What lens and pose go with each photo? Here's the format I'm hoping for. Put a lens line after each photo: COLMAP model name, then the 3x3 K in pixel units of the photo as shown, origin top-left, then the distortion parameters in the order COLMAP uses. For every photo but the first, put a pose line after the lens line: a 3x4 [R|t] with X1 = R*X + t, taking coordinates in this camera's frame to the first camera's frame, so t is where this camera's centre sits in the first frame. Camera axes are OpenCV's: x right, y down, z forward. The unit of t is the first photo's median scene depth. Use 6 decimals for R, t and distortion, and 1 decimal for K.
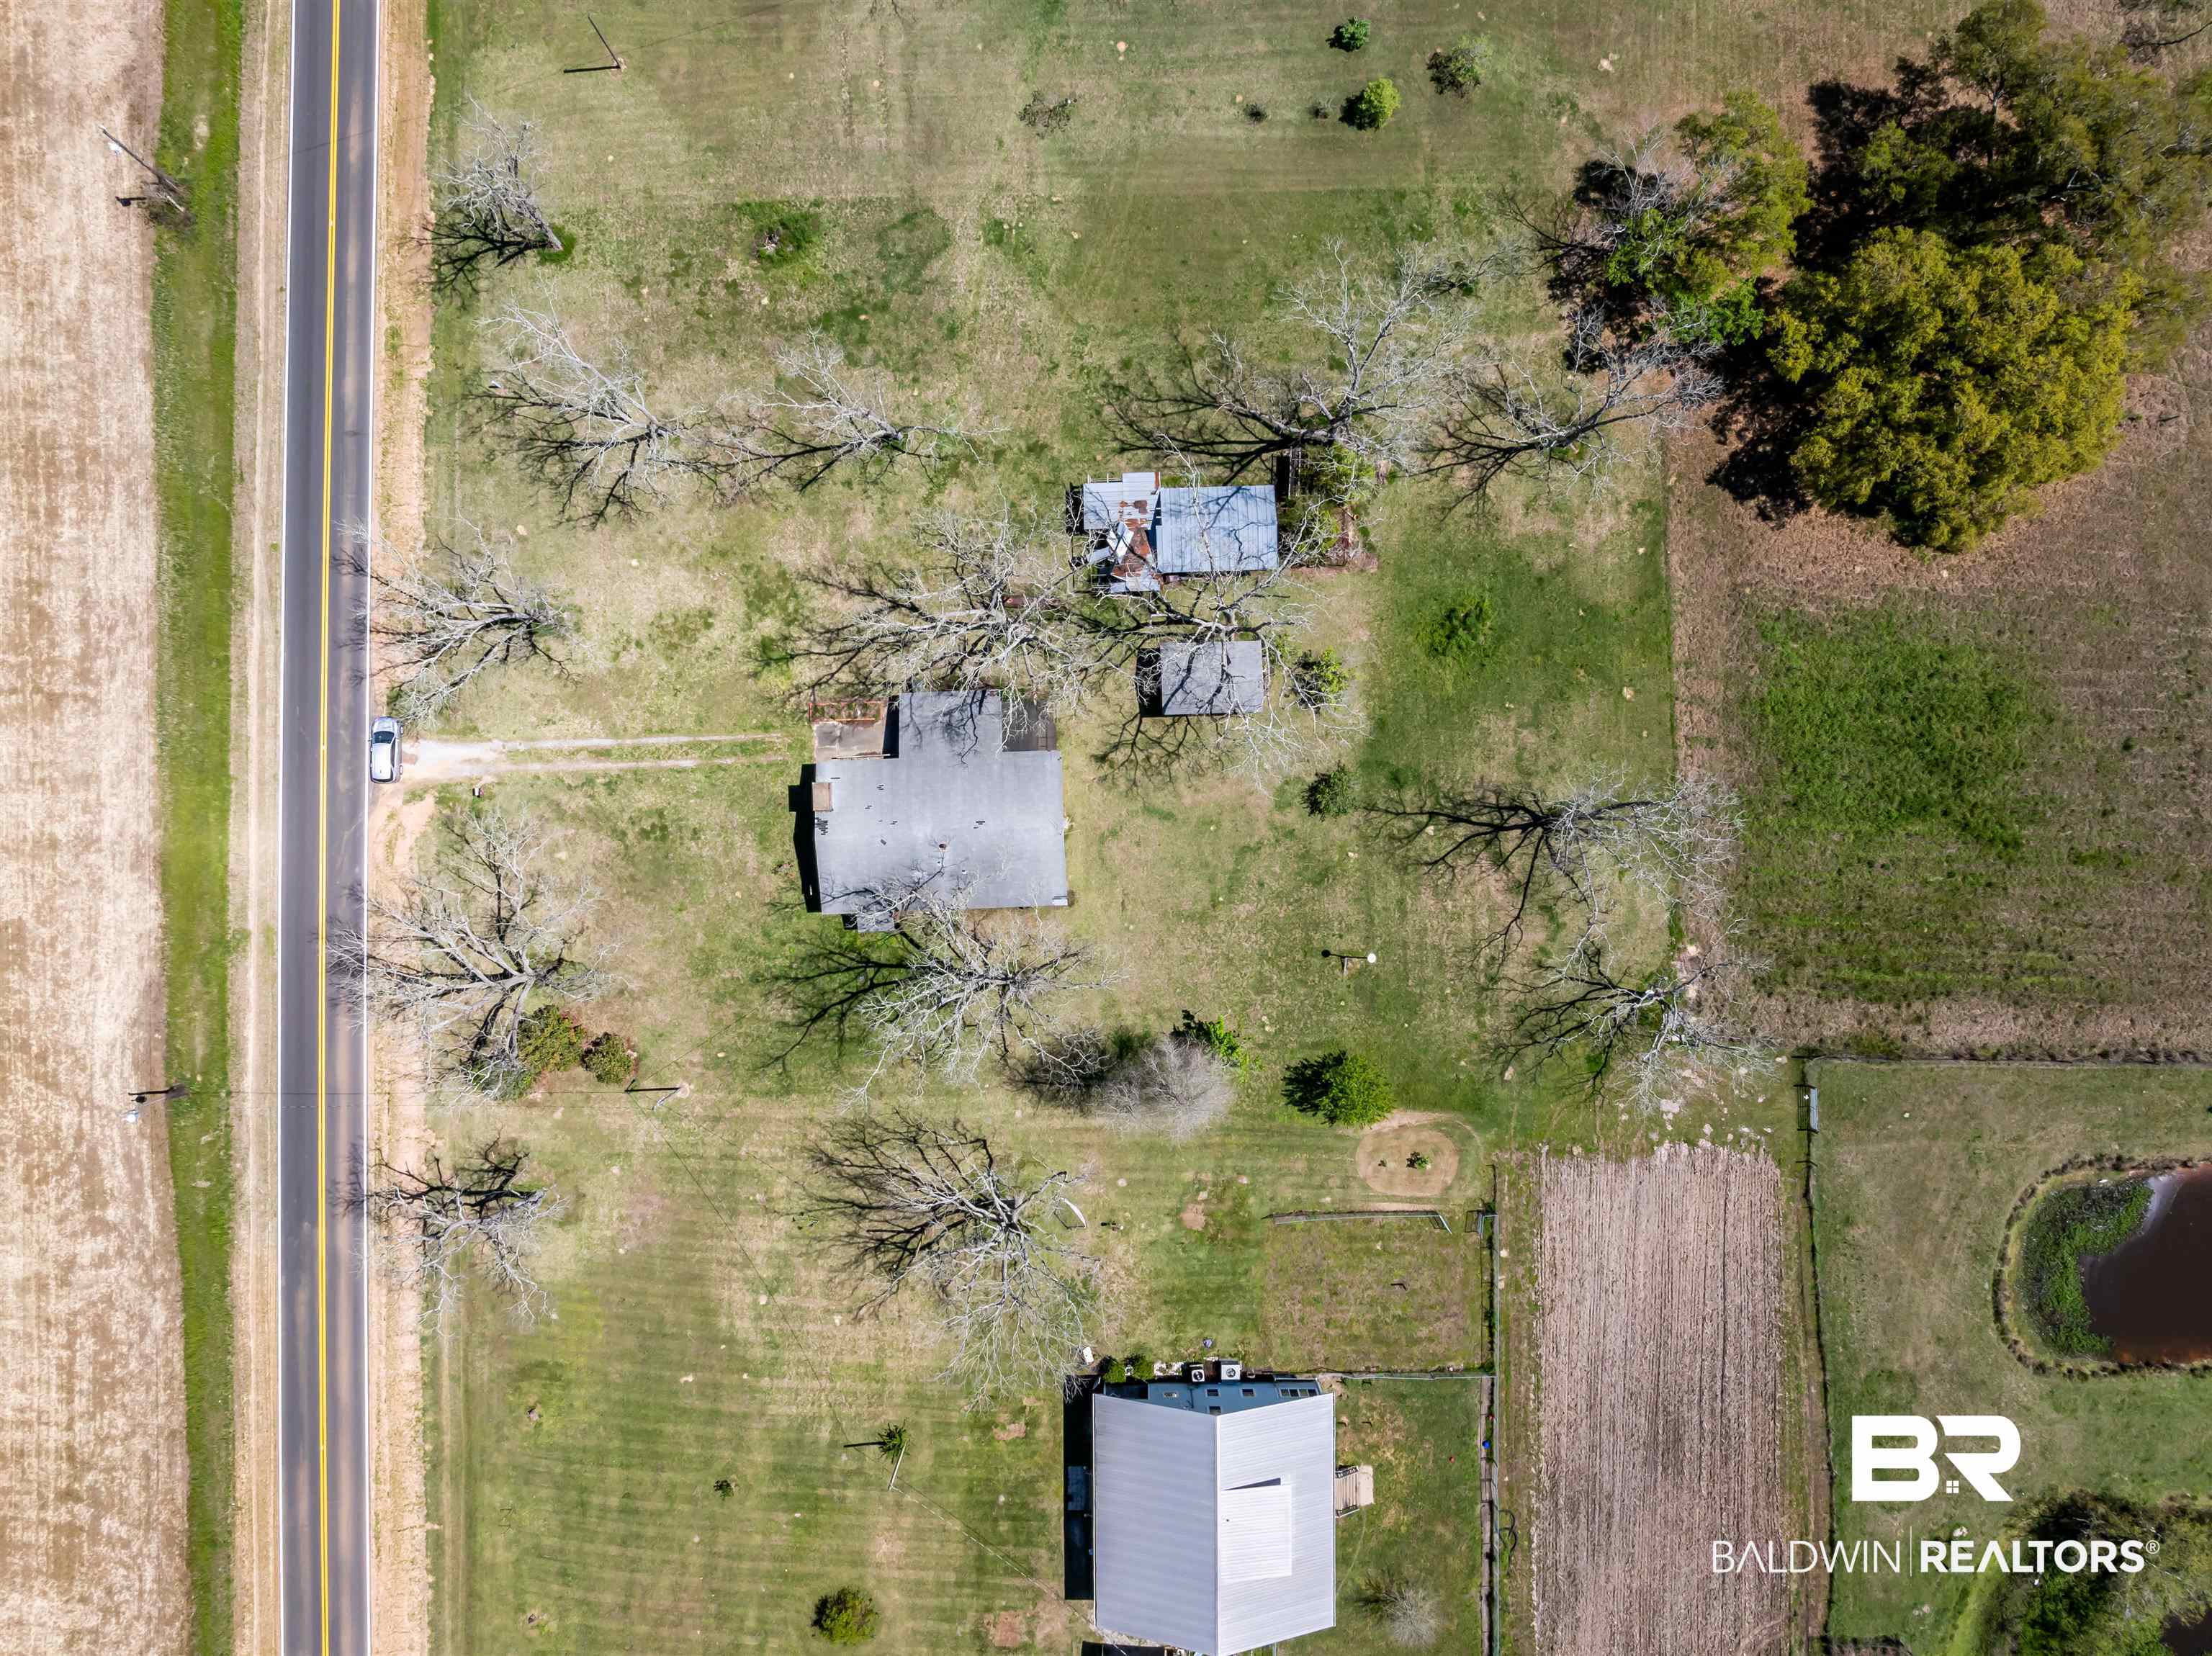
lens RADIAL K [[1555.5, 0, 1115.3], [0, 1555.5, 793.6], [0, 0, 1]] dist [-0.036955, -0.001313]
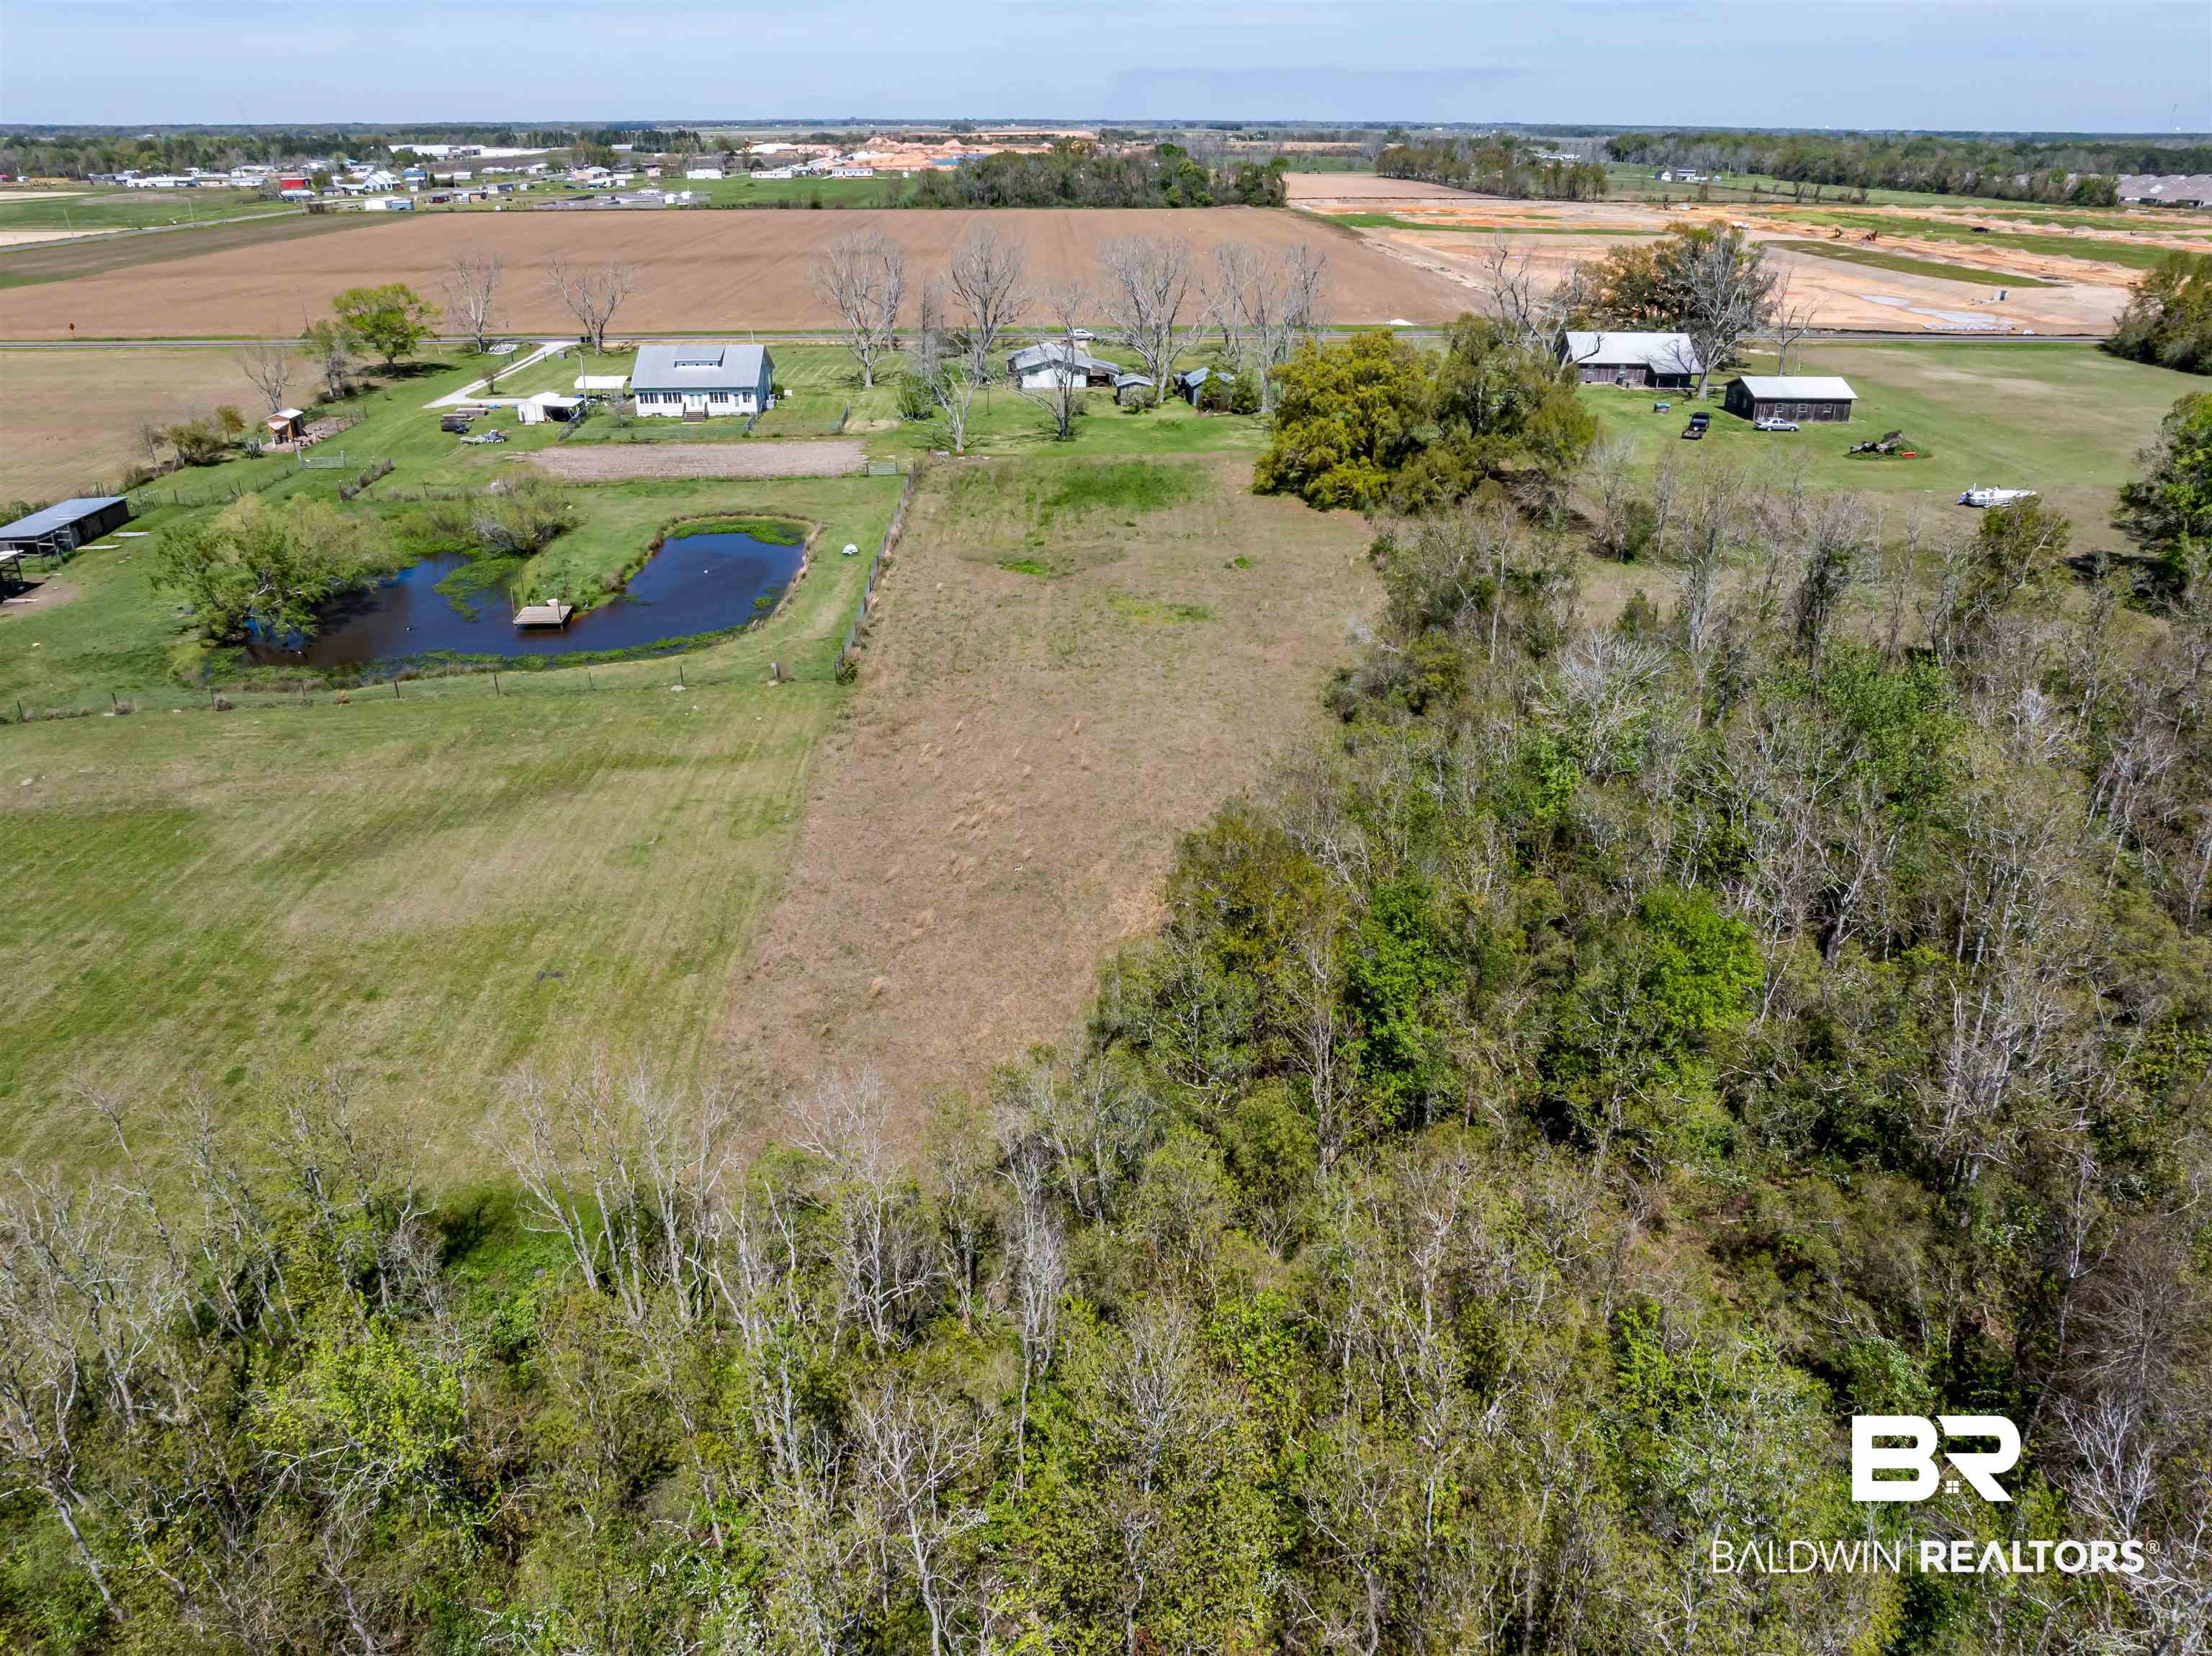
lens RADIAL K [[1555.5, 0, 1115.3], [0, 1555.5, 793.6], [0, 0, 1]] dist [-0.036955, -0.001313]
pose [[0.052333, 0.402134, -0.914084, 2.015444], [-0.998630, 0.021604, -0.047669, 0.050403], [0.000579, 0.915326, 0.402713, 0.670387]]
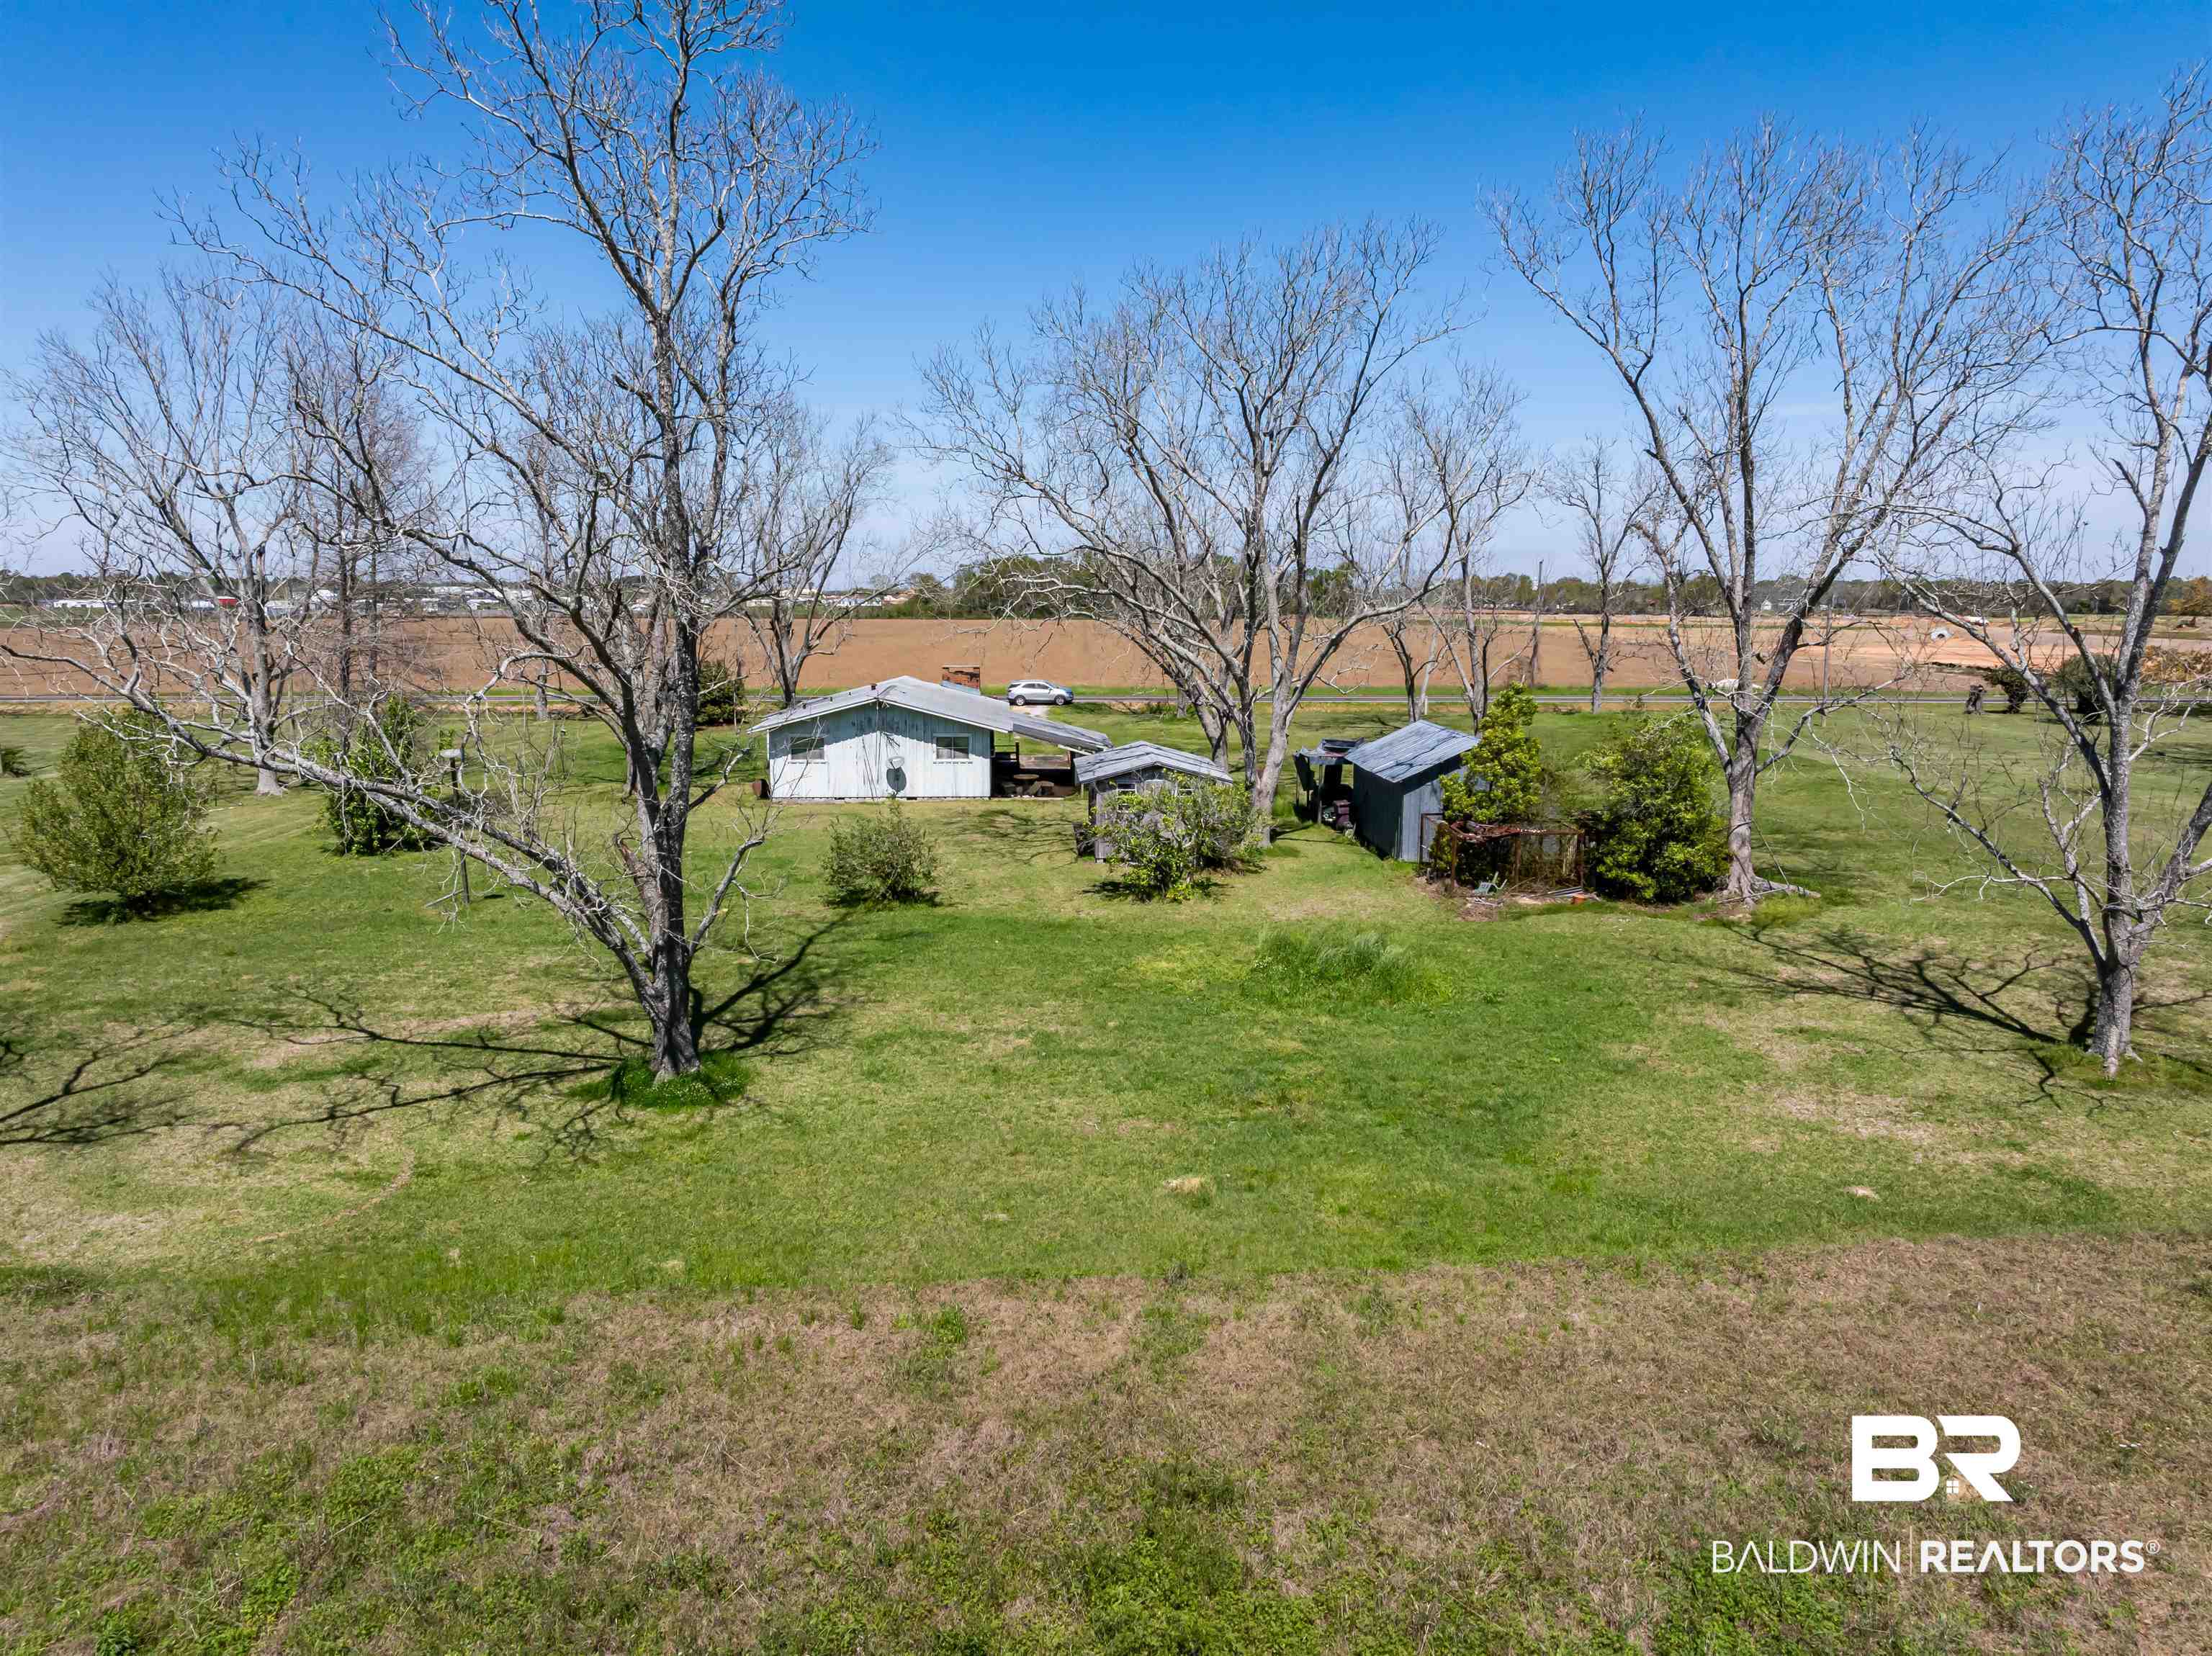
lens RADIAL K [[1555.5, 0, 1115.3], [0, 1555.5, 793.6], [0, 0, 1]] dist [-0.036955, -0.001313]
pose [[0.024488, 0.127445, -0.991543, 0.548319], [-0.999699, 0.004564, -0.024103, -0.051279], [0.001453, 0.991835, 0.127519, 0.921177]]
